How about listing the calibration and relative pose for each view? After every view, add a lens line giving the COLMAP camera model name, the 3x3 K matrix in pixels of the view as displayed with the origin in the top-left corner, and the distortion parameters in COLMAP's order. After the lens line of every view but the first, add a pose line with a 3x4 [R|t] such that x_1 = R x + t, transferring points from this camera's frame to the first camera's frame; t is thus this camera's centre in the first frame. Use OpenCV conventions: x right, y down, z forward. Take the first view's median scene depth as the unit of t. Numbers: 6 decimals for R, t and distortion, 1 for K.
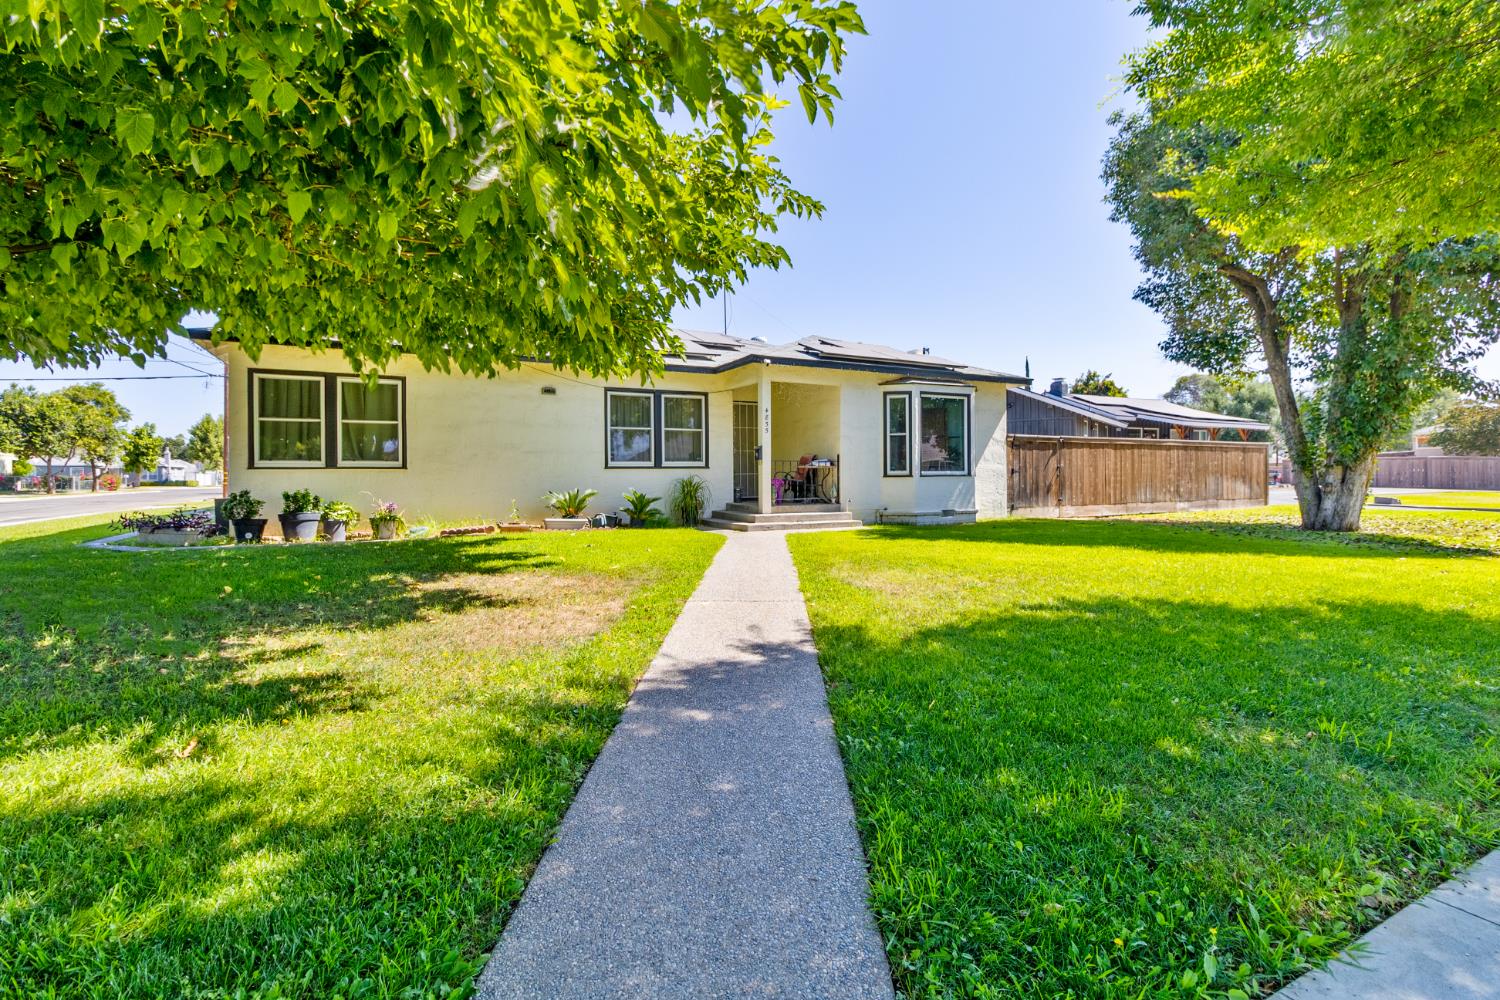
lens RADIAL K [[690.0, 0, 747.0], [0, 690.0, 486.1], [0, 0, 1]] dist [-0.000963, 0.001561]
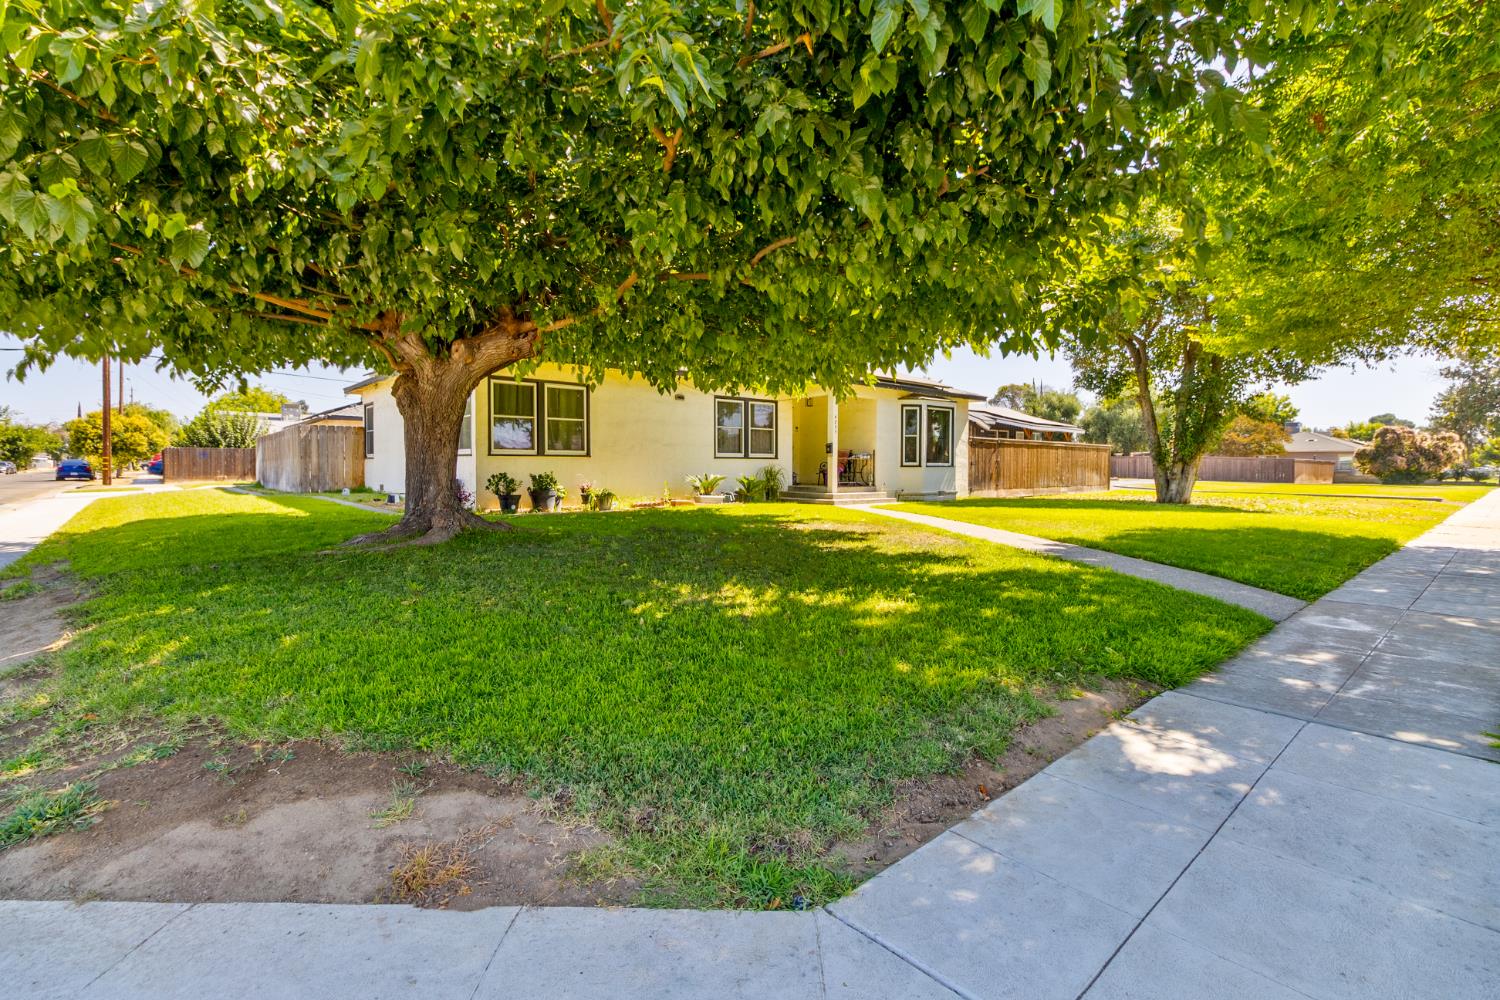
lens RADIAL K [[690.0, 0, 753.6], [0, 690.0, 490.5], [0, 0, 1]] dist [-0.000963, 0.001561]
pose [[0.968696, 0.000416, 0.248251, -0.424504], [-0.005295, 0.999806, 0.018985, 0.009143], [-0.248194, -0.019705, 0.968510, -0.253719]]
